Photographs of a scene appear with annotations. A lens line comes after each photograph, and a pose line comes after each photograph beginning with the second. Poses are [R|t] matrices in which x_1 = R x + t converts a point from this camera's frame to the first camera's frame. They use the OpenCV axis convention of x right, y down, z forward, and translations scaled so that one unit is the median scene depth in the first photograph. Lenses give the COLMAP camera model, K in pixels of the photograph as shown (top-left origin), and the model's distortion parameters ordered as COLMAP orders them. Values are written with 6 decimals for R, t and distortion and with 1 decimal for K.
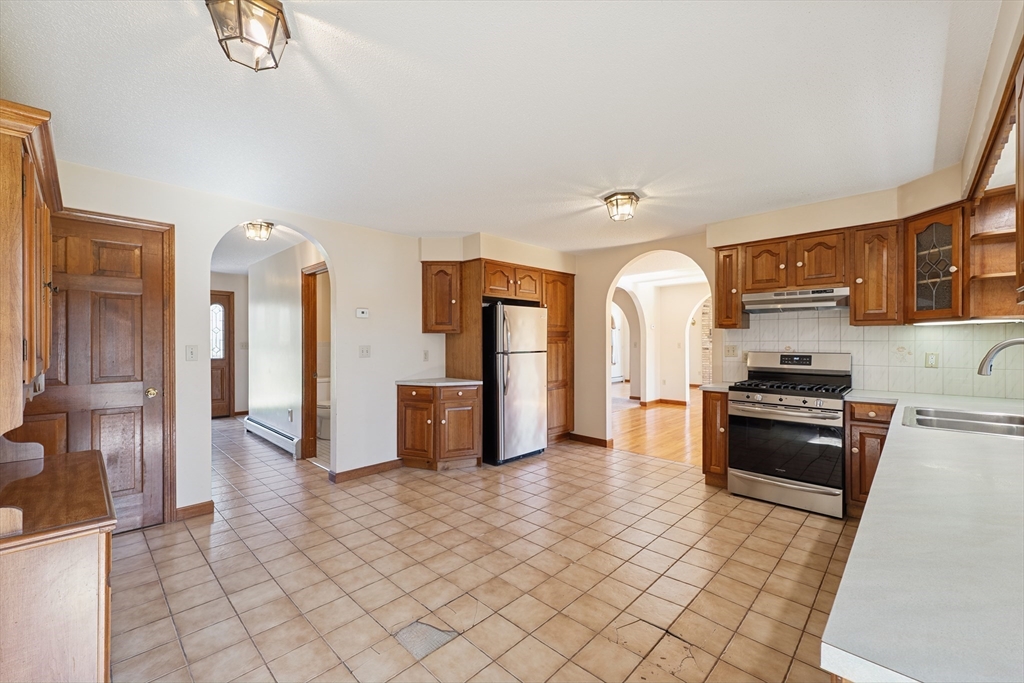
lens RADIAL K [[421.8, 0, 510.8], [0, 421.8, 343.2], [0, 0, 1]] dist [0.002326, -0.000062]
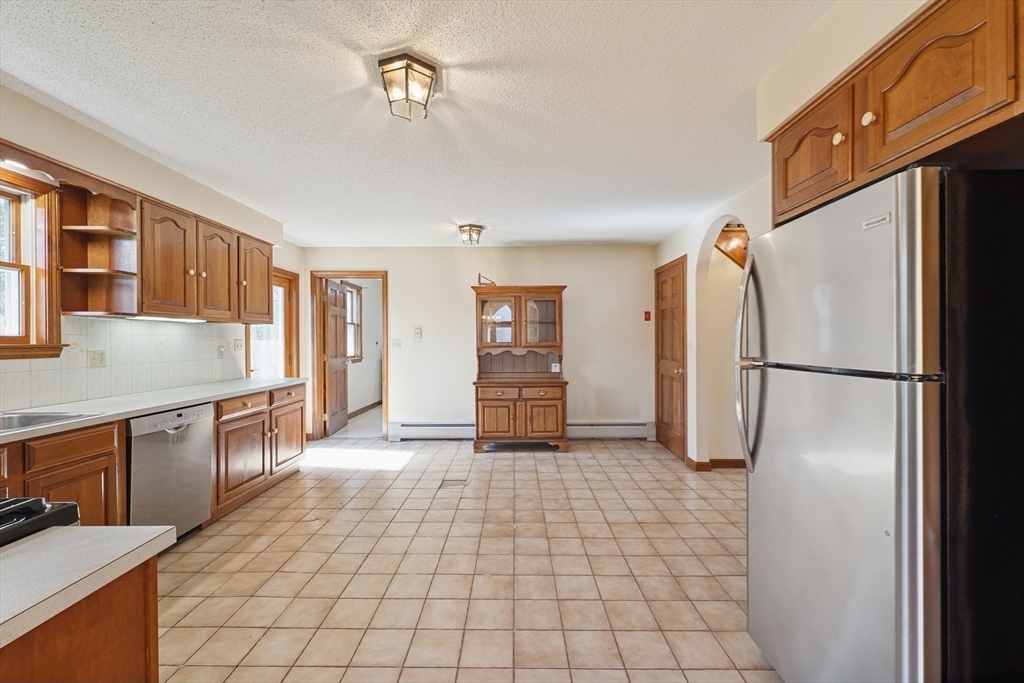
lens RADIAL K [[421.8, 0, 511.5], [0, 421.8, 338.6], [0, 0, 1]] dist [0.002326, -0.000062]
pose [[-0.726013, 0.004886, -0.687664, 0.635138], [0.002576, 0.999987, 0.004387, -0.002720], [0.687676, 0.001414, -0.726016, 1.739708]]
